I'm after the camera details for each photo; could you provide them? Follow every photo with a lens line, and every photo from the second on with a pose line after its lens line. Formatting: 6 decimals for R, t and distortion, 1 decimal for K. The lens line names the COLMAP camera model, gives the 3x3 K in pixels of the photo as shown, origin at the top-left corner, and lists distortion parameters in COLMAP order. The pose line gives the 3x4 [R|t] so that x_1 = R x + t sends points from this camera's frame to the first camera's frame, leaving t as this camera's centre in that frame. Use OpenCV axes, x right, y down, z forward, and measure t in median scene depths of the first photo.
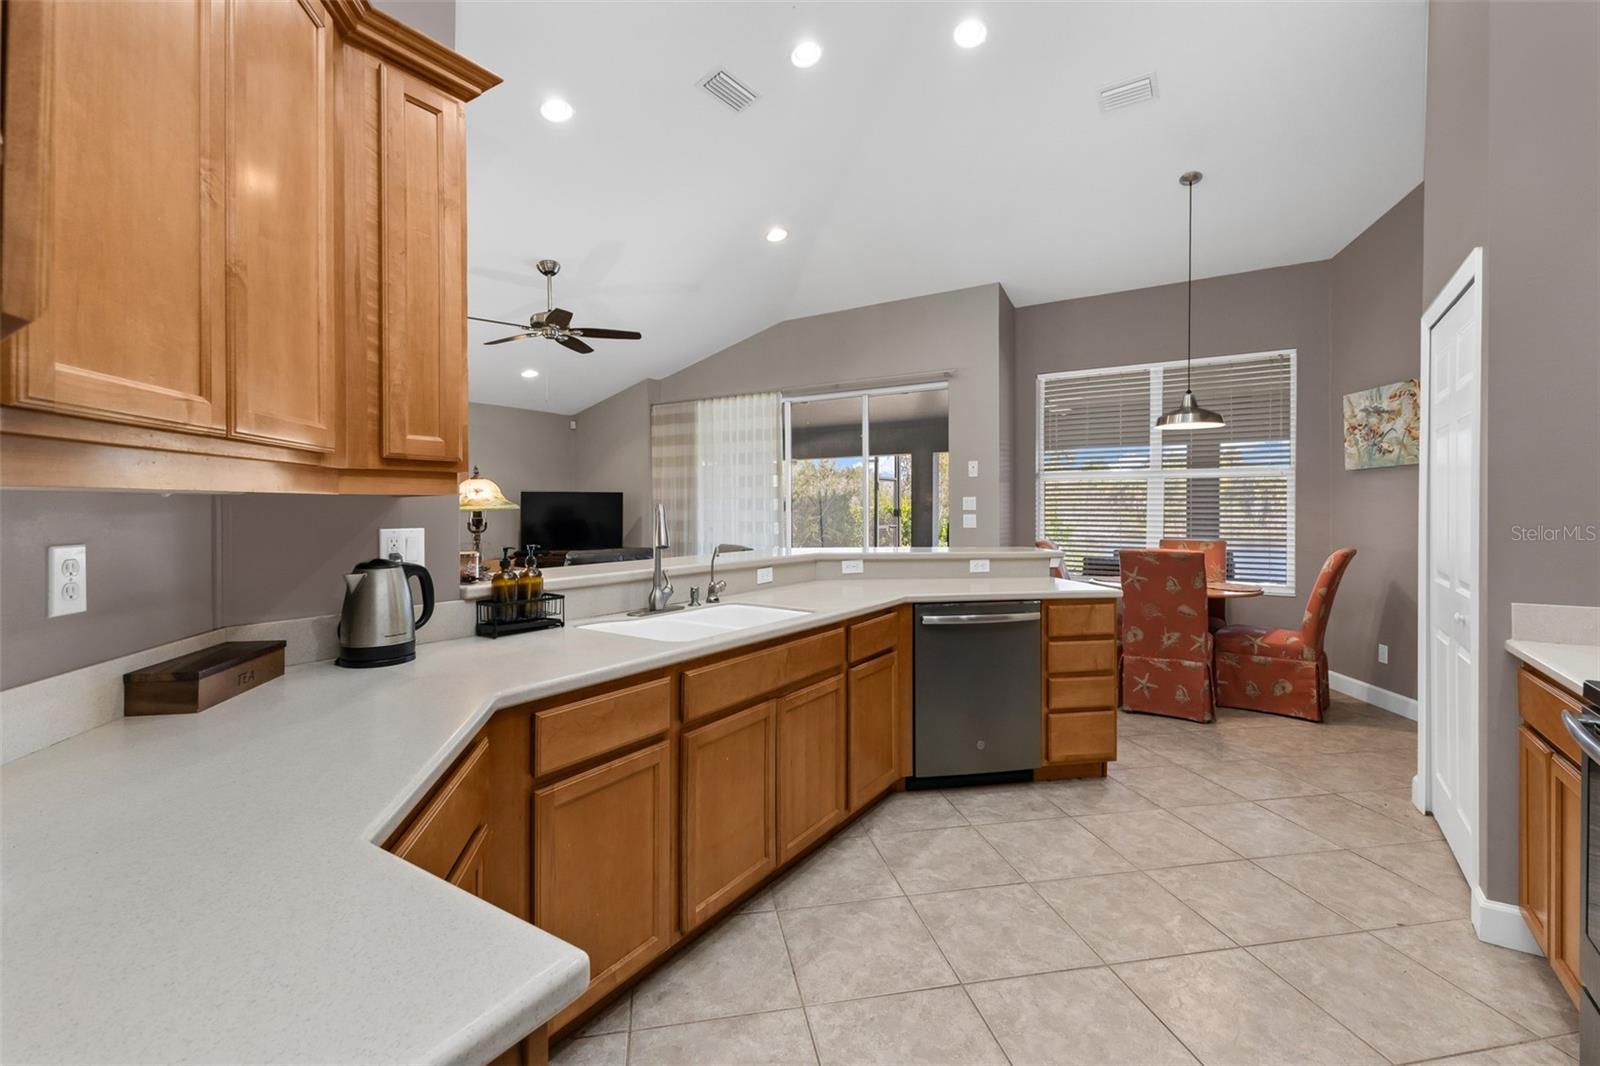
lens RADIAL K [[702.8, 0, 794.0], [0, 702.8, 508.2], [0, 0, 1]] dist [0.001946, 0.000131]
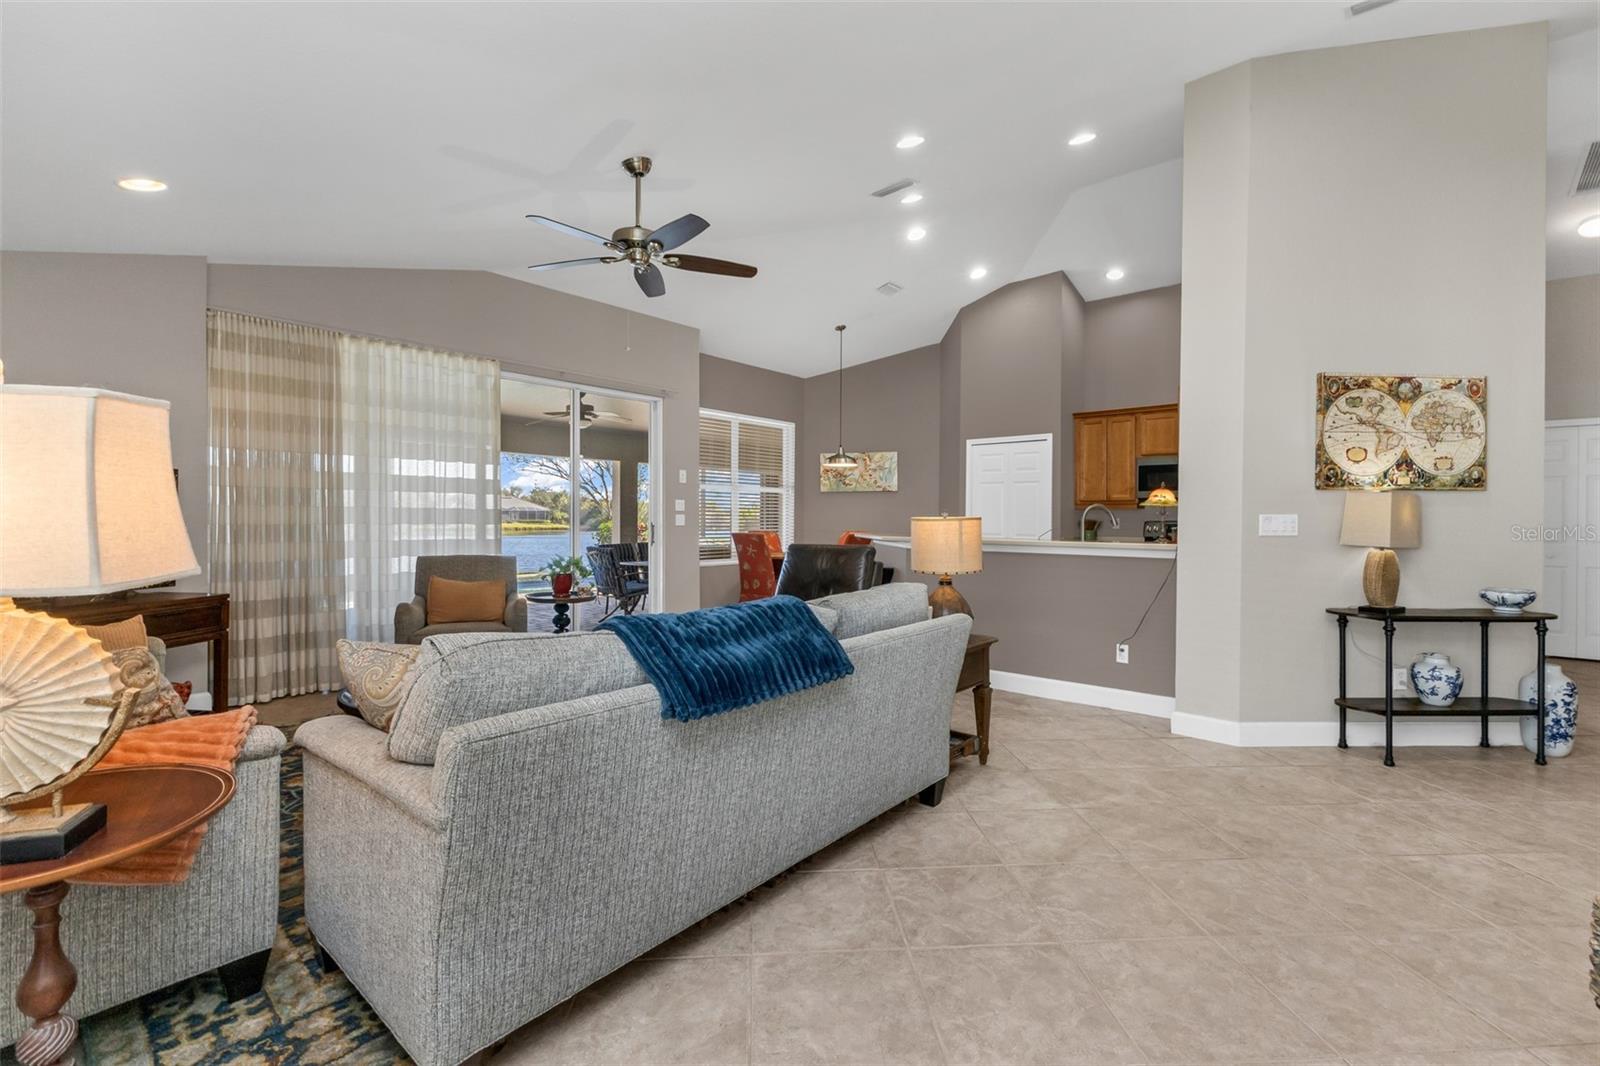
lens RADIAL K [[702.3, 0, 804.7], [0, 702.3, 521.1], [0, 0, 1]] dist [0.001255, 0.000019]
pose [[0.110538, -0.002595, 0.993869, -1.278559], [-0.002571, 0.999992, 0.002897, 0.022545], [-0.993869, -0.002876, 0.110530, 0.919424]]
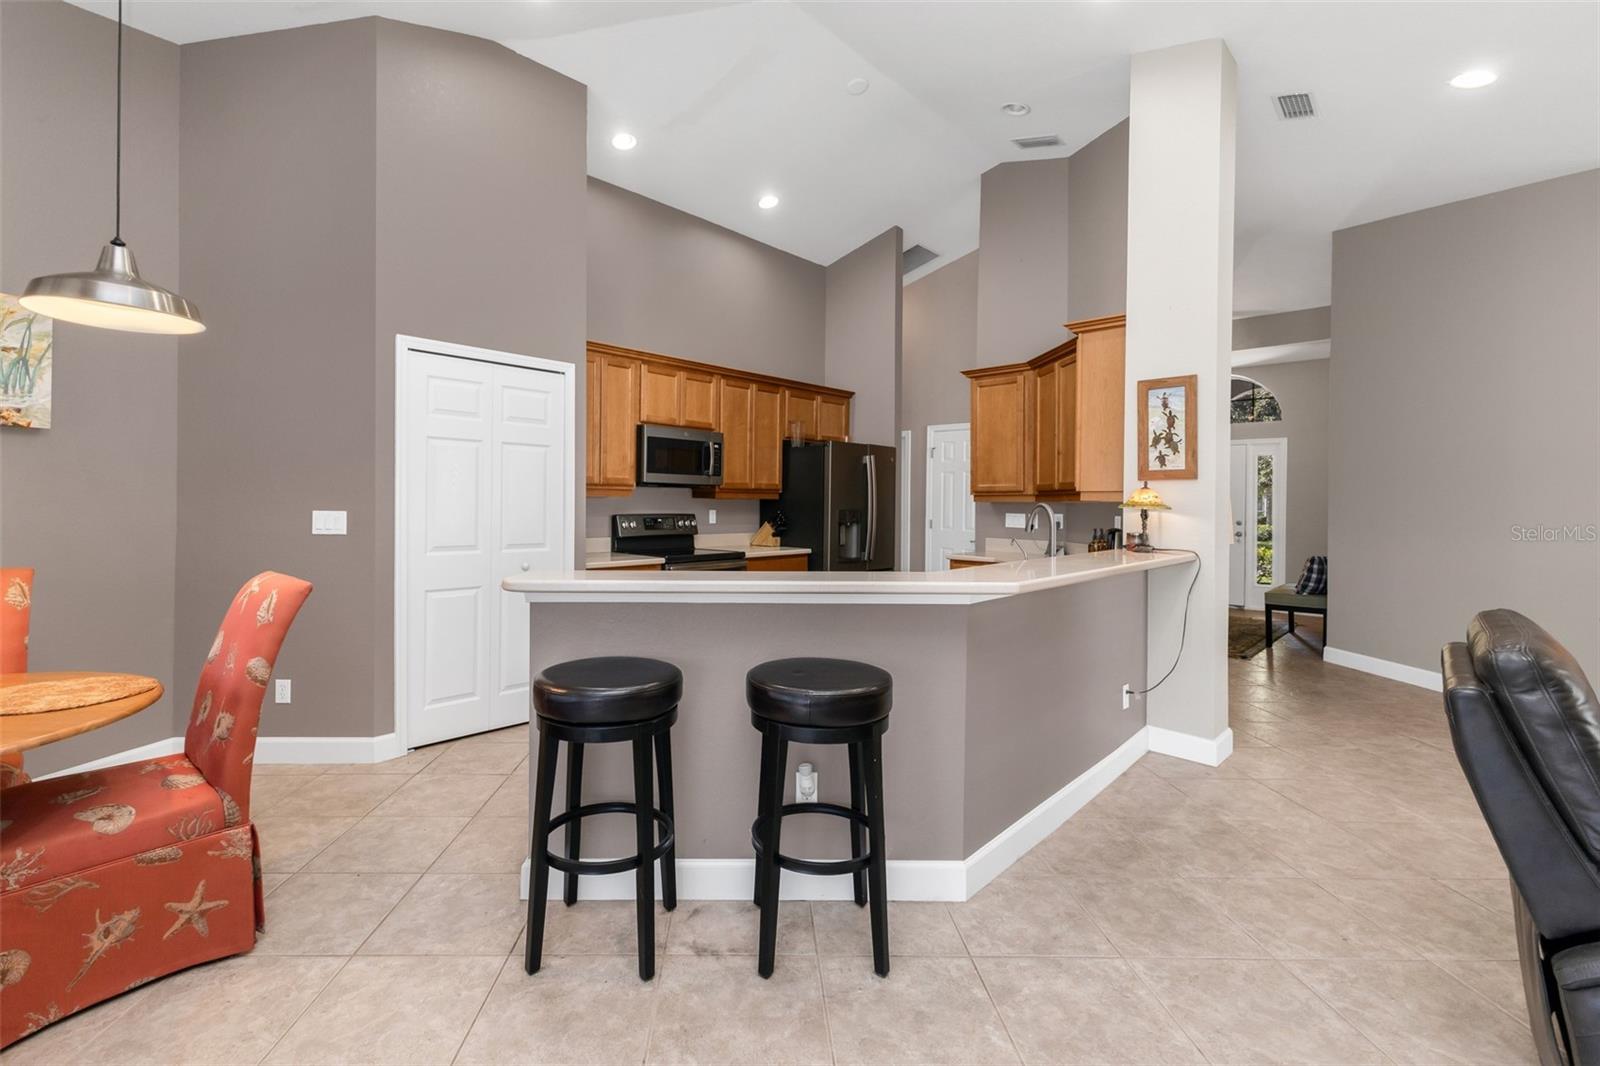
lens RADIAL K [[707.3, 0, 733.5], [0, 707.3, 500.2], [0, 0, 1]] dist [0.015821, -0.000020]
pose [[-0.979916, -0.012075, 0.199045, 0.074024], [-0.012200, 0.999925, 0.000599, -0.002705], [-0.199038, -0.001841, -0.979990, 1.424015]]
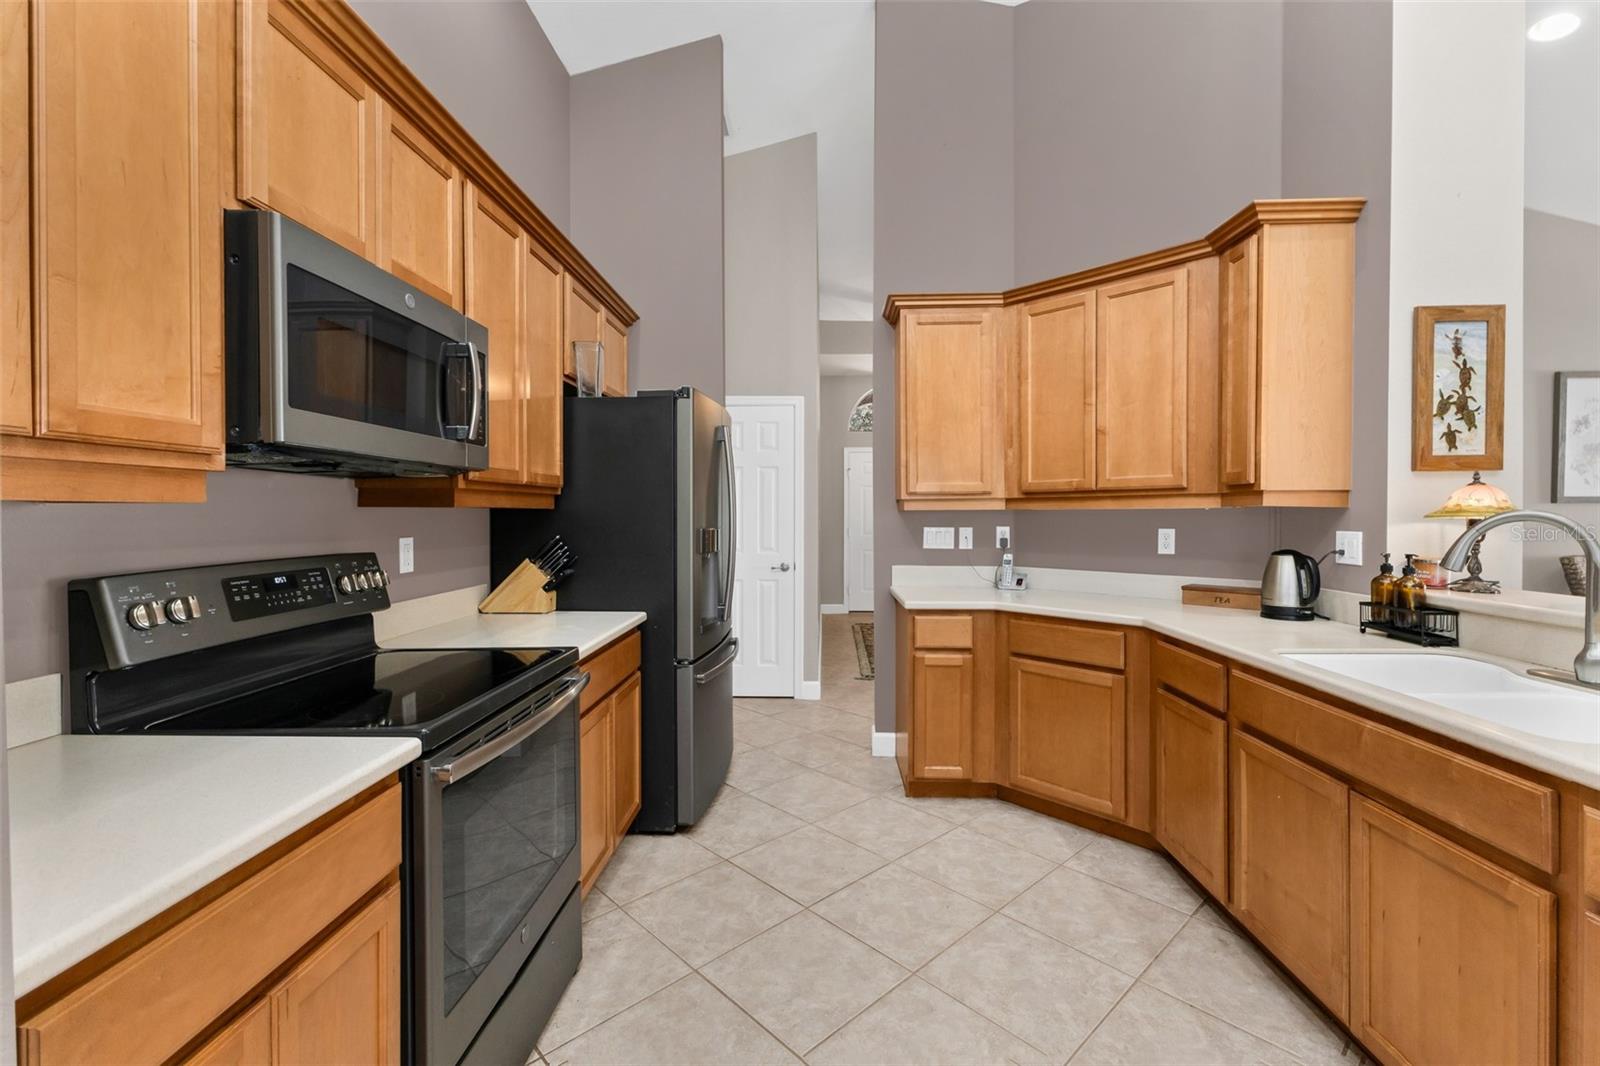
lens RADIAL K [[702.3, 0, 804.7], [0, 702.3, 521.1], [0, 0, 1]] dist [0.001255, 0.000019]
pose [[-0.843480, 0.005632, -0.537131, 0.422072], [-0.001288, 0.999921, 0.012506, -0.001603], [0.537159, 0.011240, -0.843406, 0.675408]]
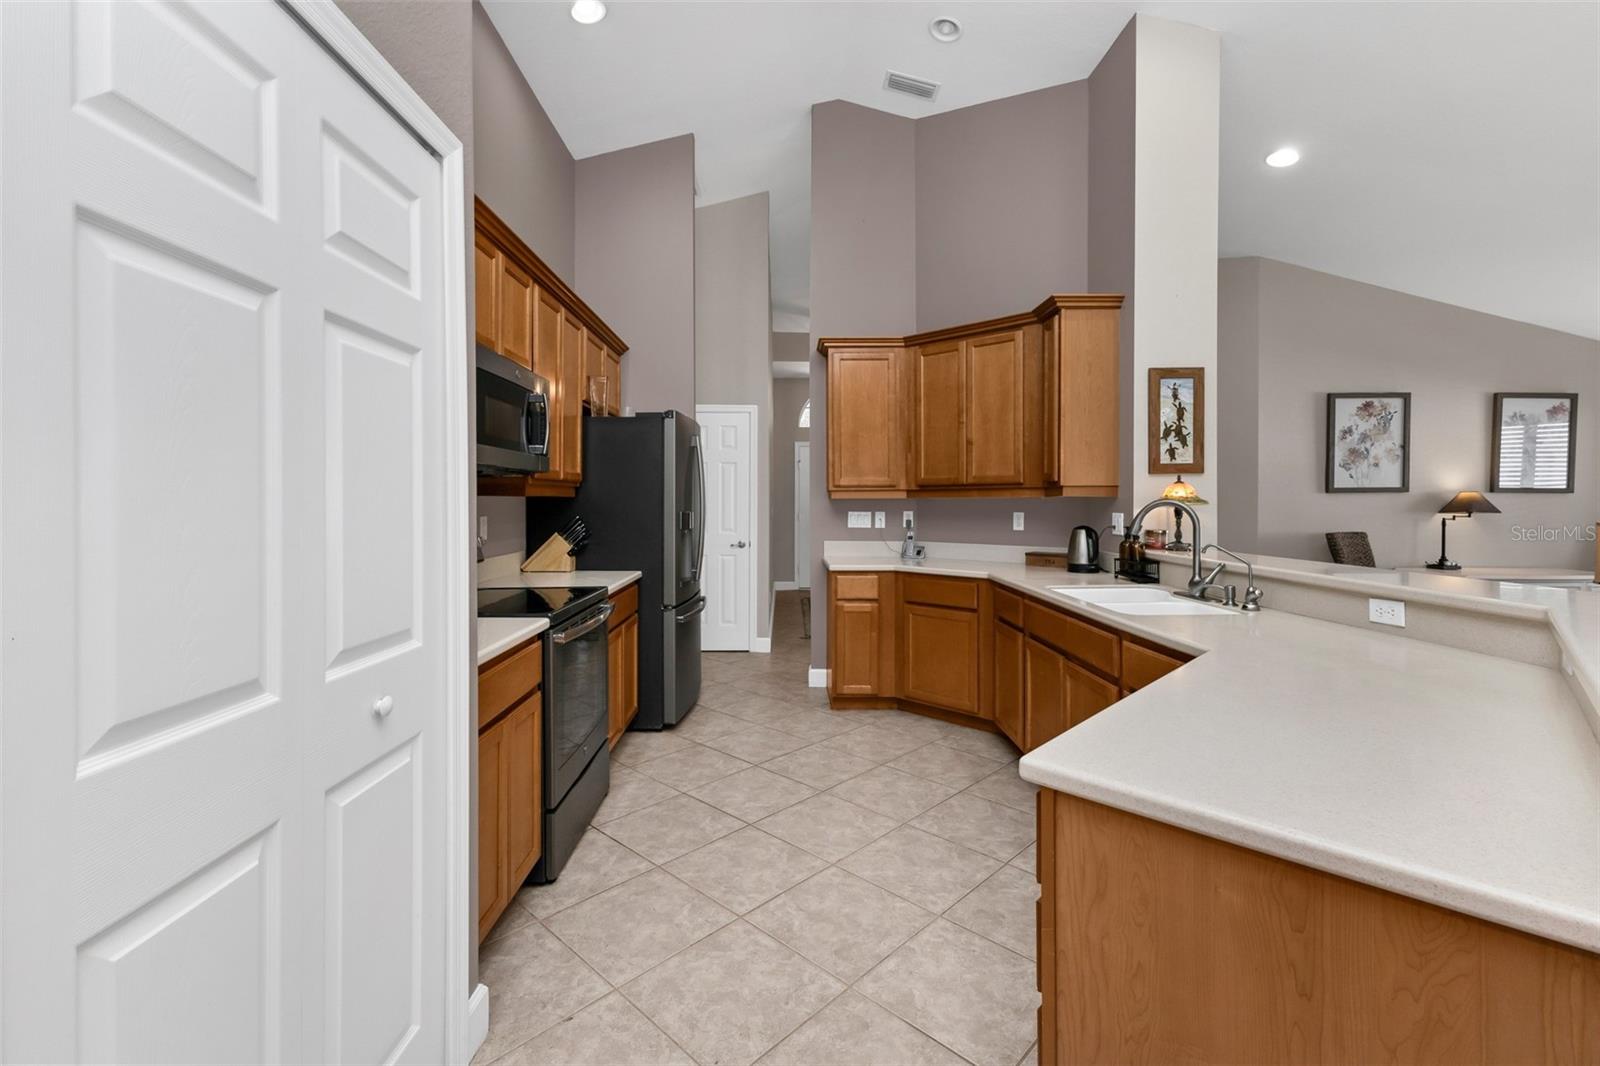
lens RADIAL K [[713.1, 0, 797.1], [0, 713.1, 502.2], [0, 0, 1]] dist [0.003367, 0.000052]
pose [[-0.816525, -0.000424, -0.577310, 0.562479], [-0.002763, 0.999991, 0.003173, -0.001626], [0.577304, 0.004186, -0.816519, 0.912015]]
